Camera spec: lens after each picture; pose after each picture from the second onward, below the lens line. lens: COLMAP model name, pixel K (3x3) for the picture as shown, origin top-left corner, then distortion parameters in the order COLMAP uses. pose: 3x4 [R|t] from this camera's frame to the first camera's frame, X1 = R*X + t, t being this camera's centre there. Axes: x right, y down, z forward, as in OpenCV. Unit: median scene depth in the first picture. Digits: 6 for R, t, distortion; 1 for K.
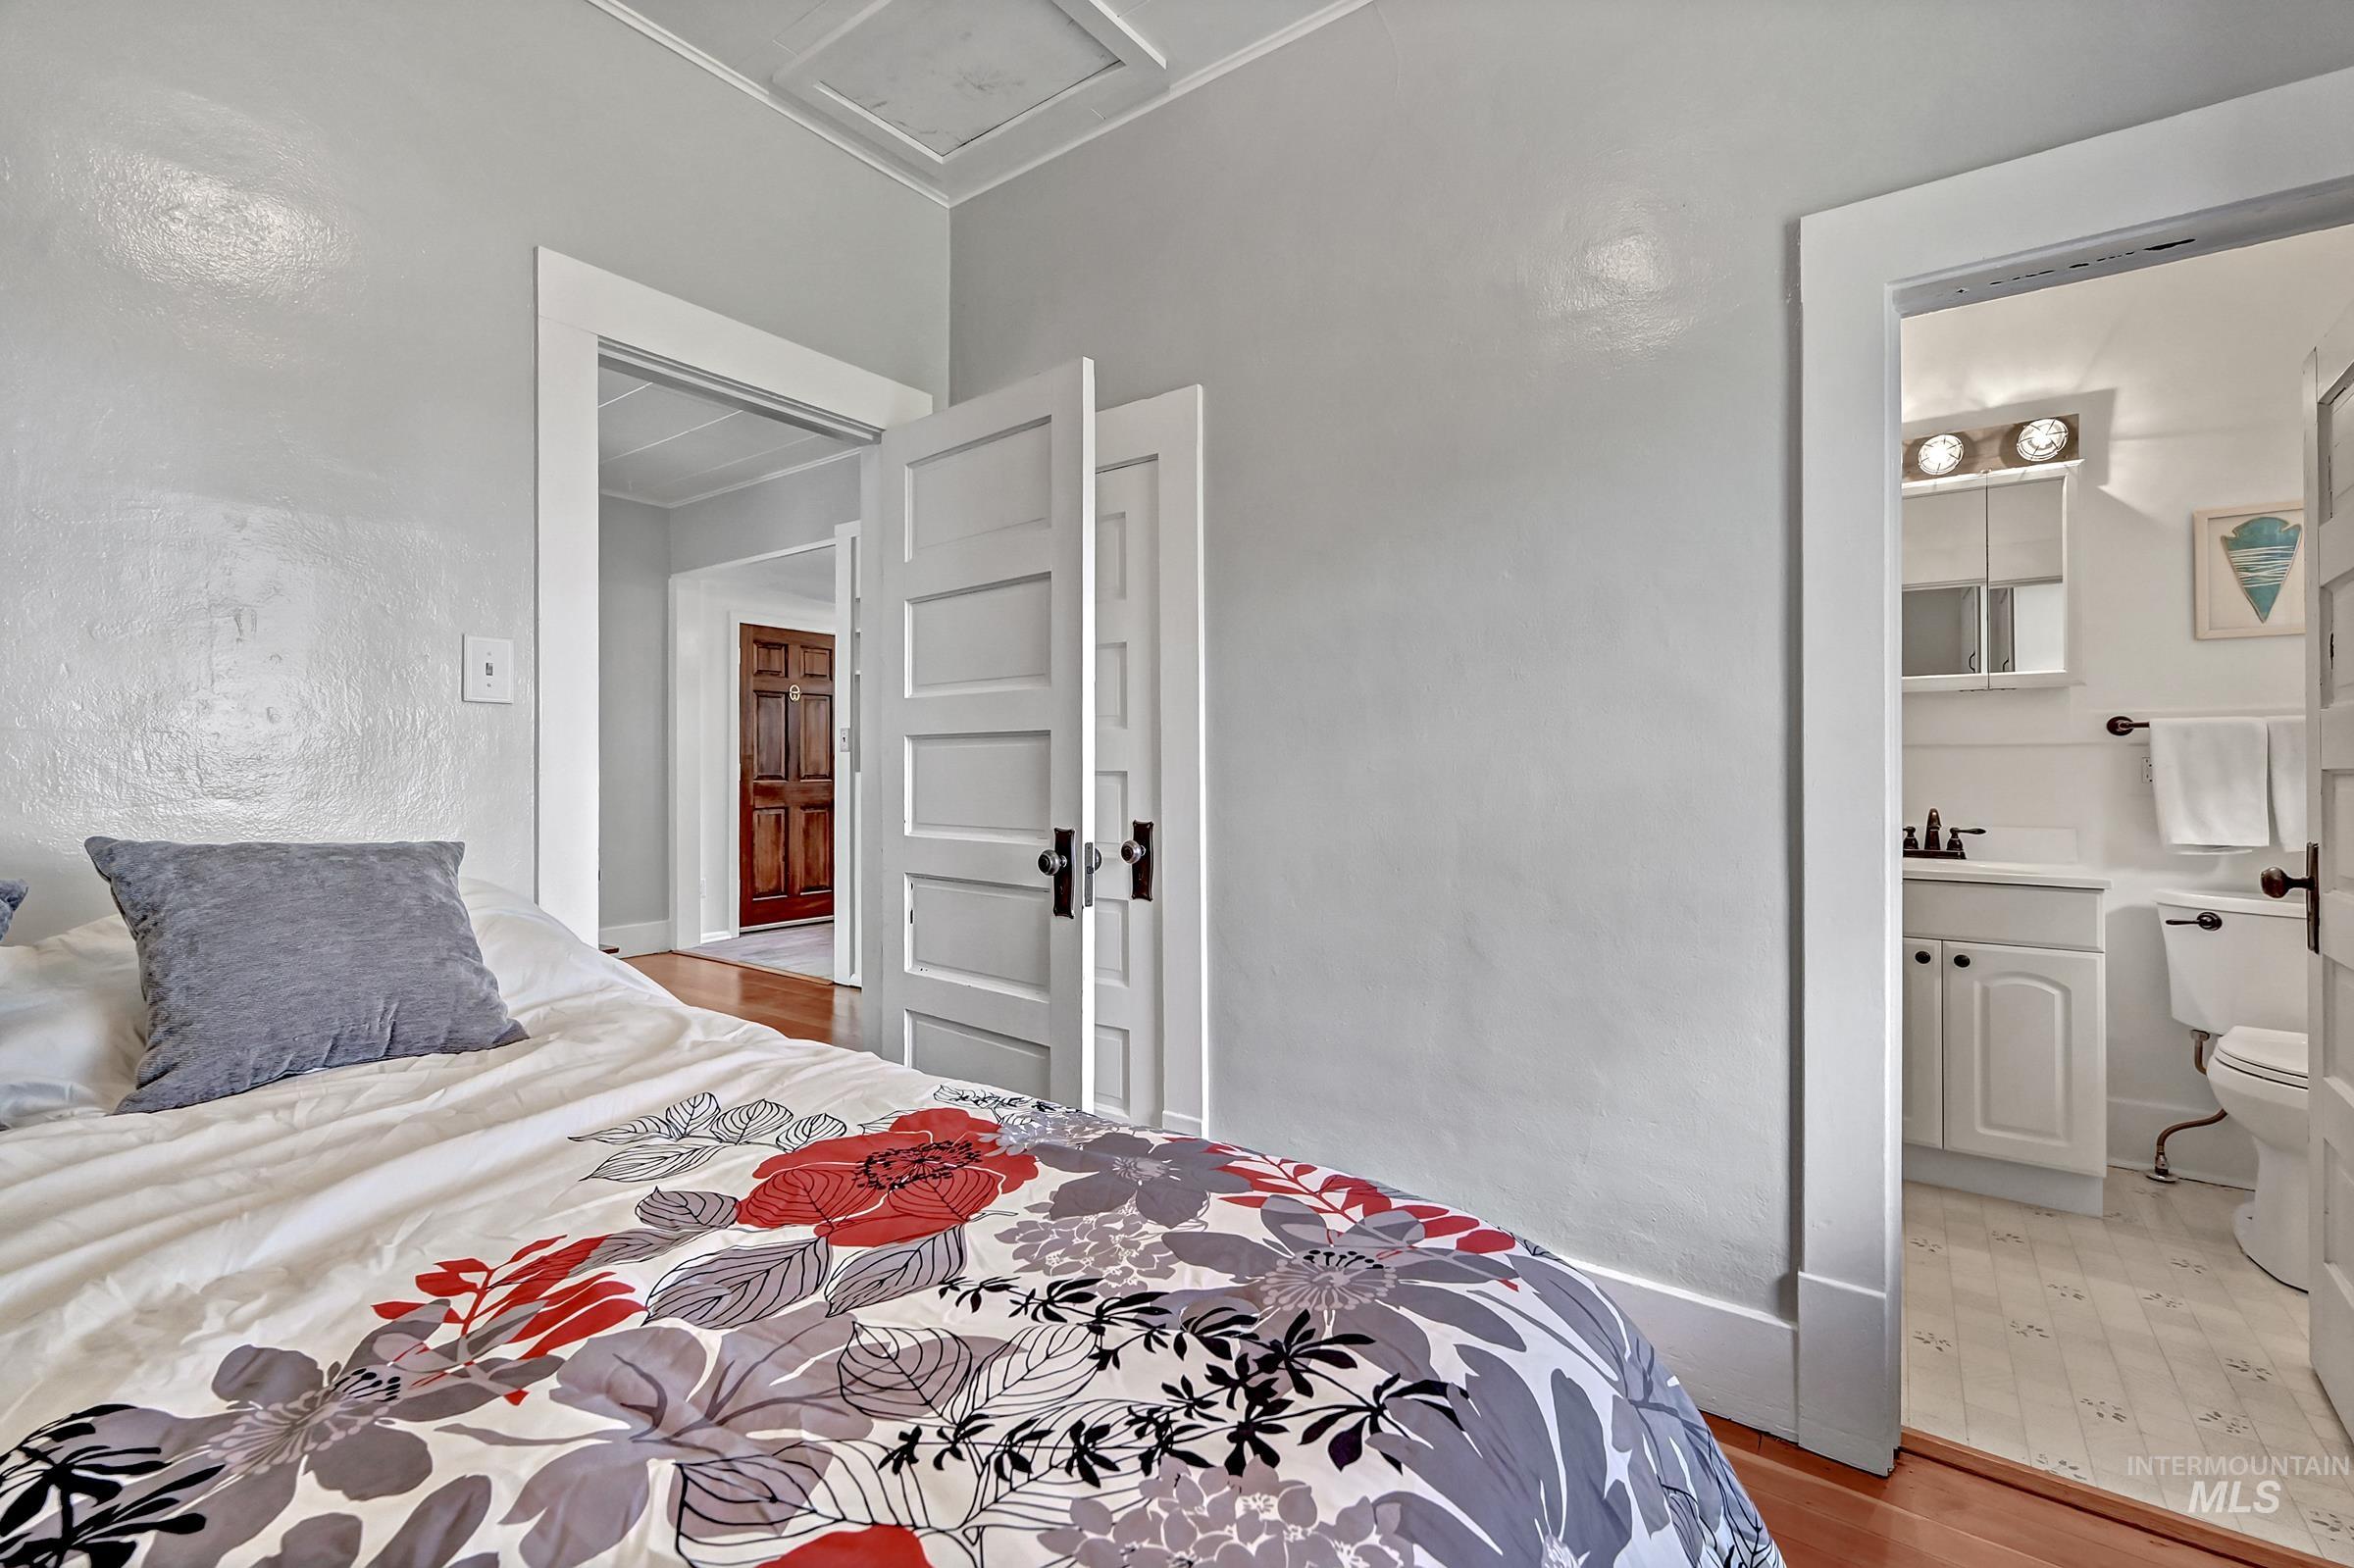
lens RADIAL K [[1000.3, 0, 1167.7], [0, 1000.3, 747.4], [0, 0, 1]] dist [0.002481, 0.000266]
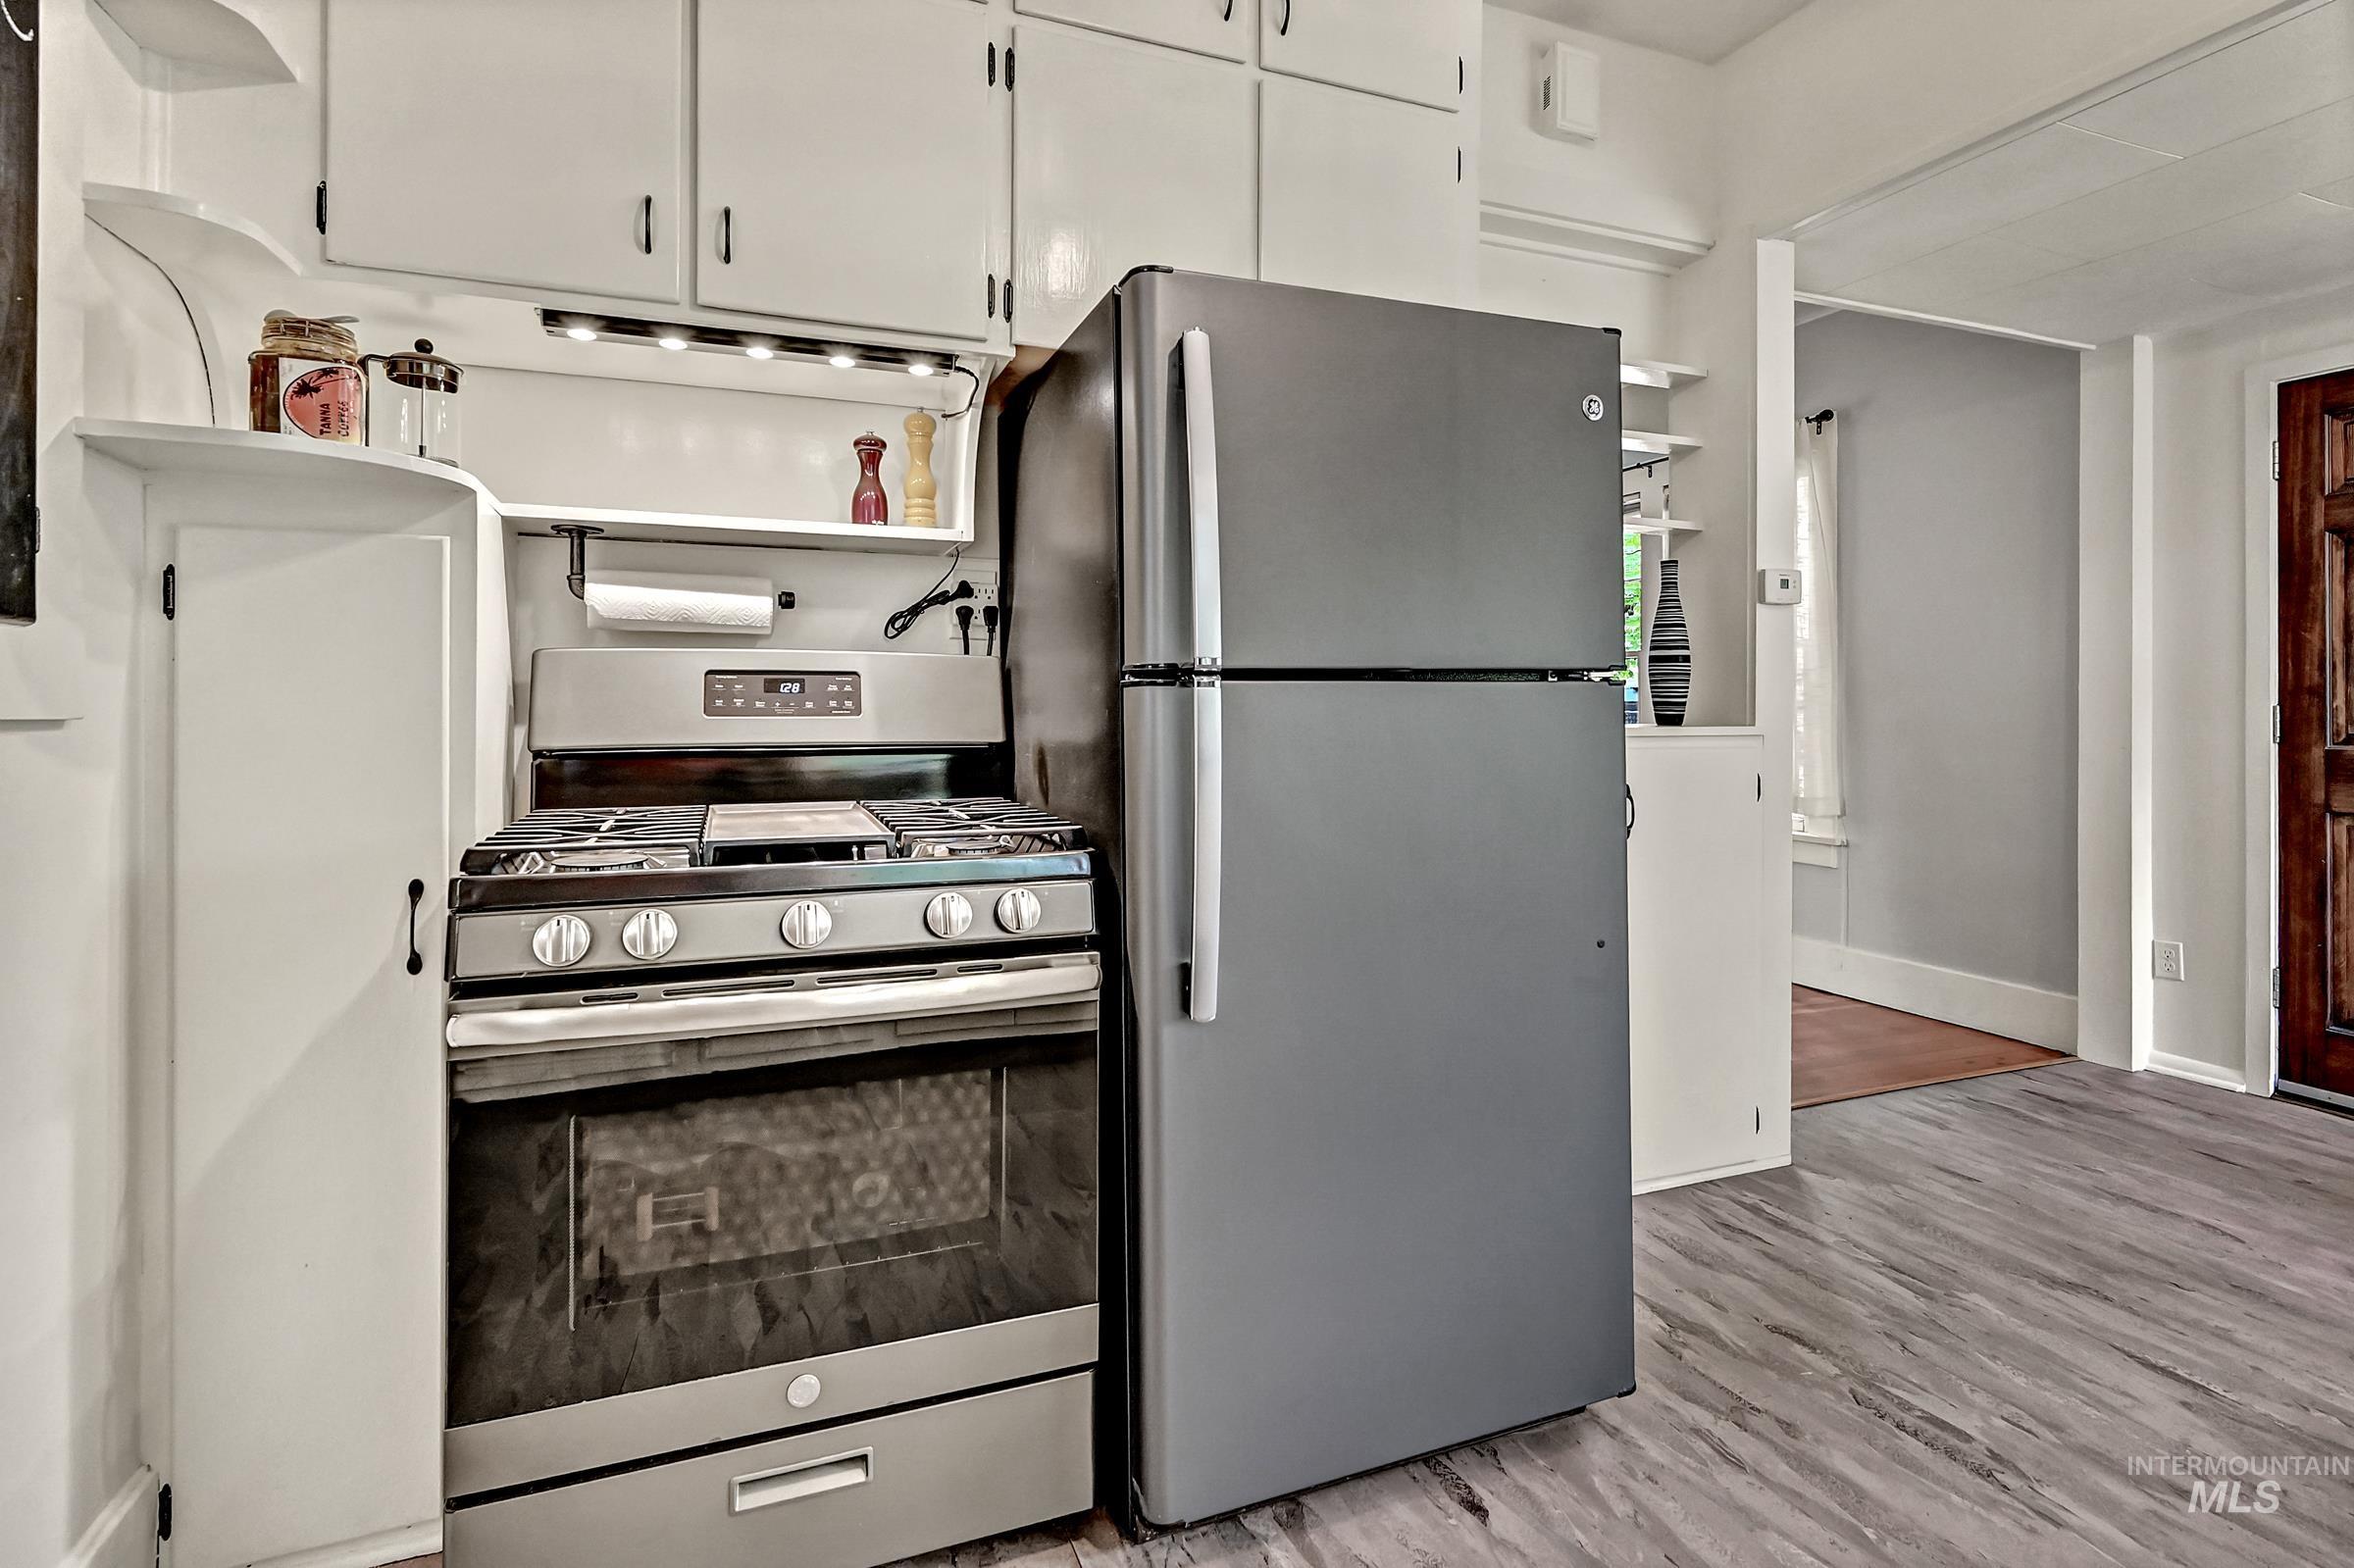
lens RADIAL K [[1117.5, 0, 1181.0], [0, 1117.5, 705.0], [0, 0, 1]] dist [-0.000742, -0.000316]
pose [[-0.552231, 0.003374, -0.833685, 0.237434], [0.003868, 0.999991, 0.001485, 0.013552], [0.833682, -0.002405, -0.552239, 0.842970]]
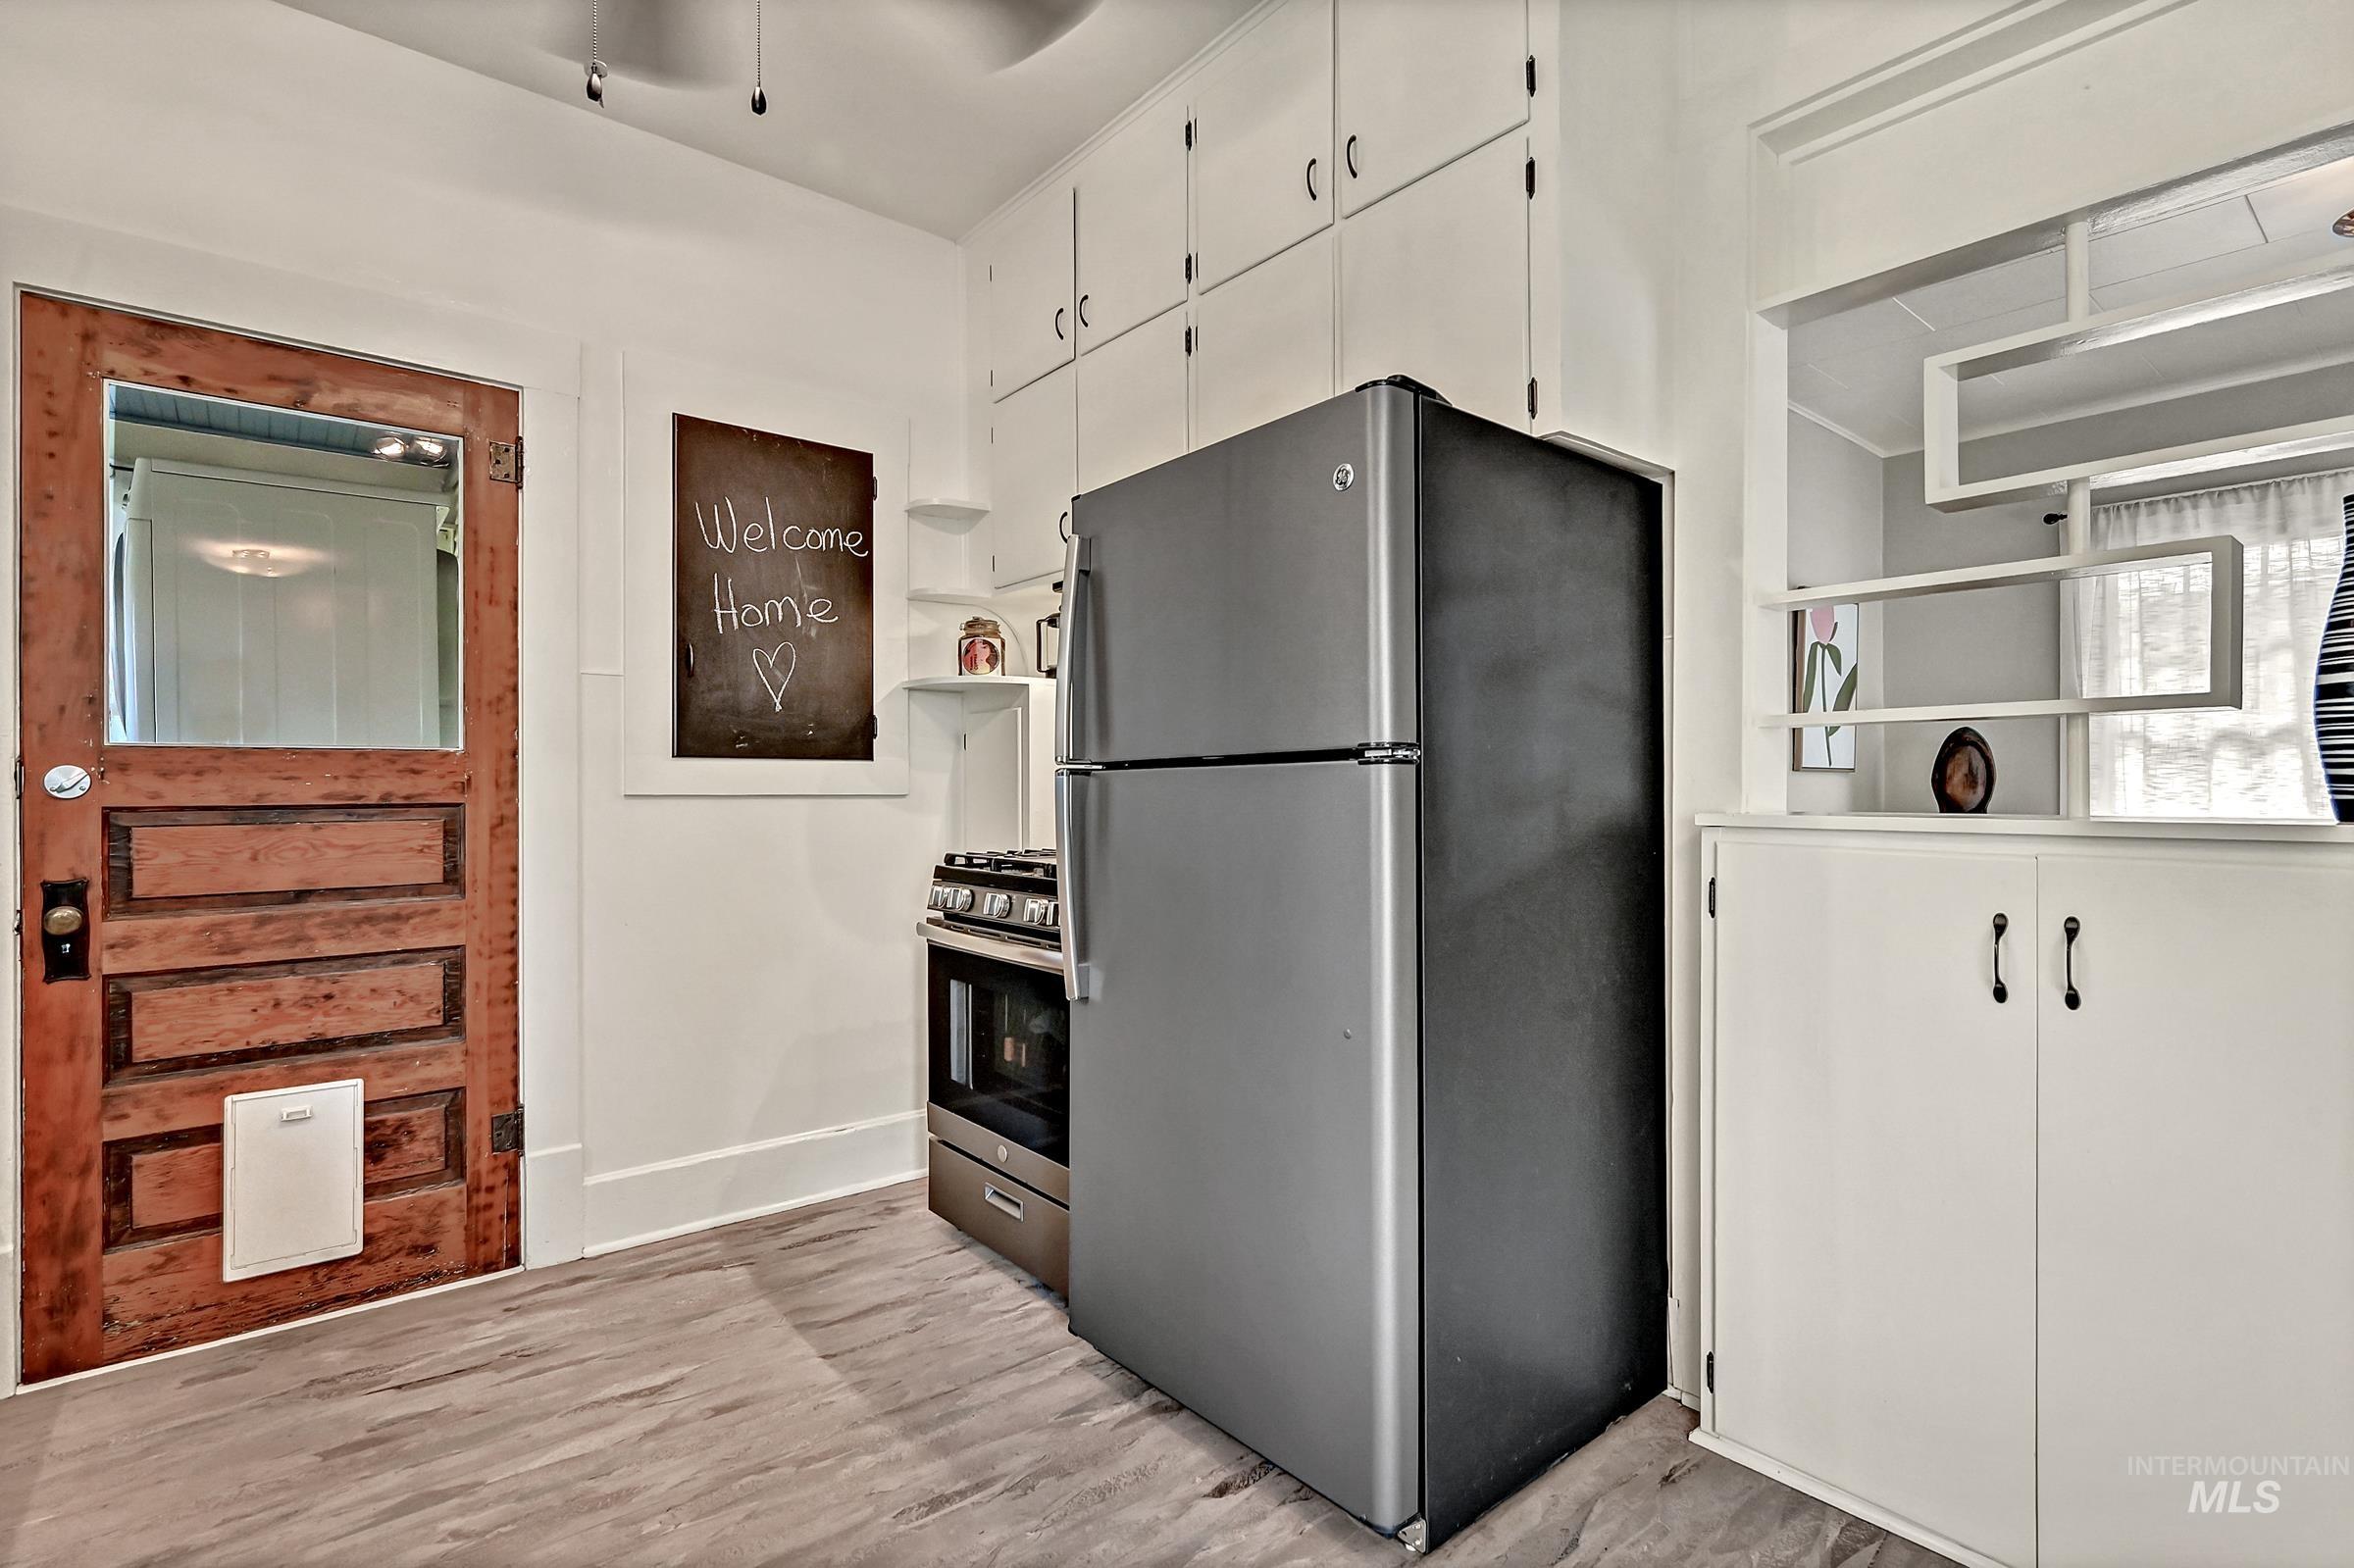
lens RADIAL K [[1106.6, 0, 1174.9], [0, 1106.6, 794.6], [0, 0, 1]] dist [0.000113, -0.000141]
pose [[-0.964389, 0.005334, 0.264433, -0.046137], [0.005149, 0.999986, -0.001394, 0.016366], [-0.264437, 0.000018, -0.964403, 1.019478]]
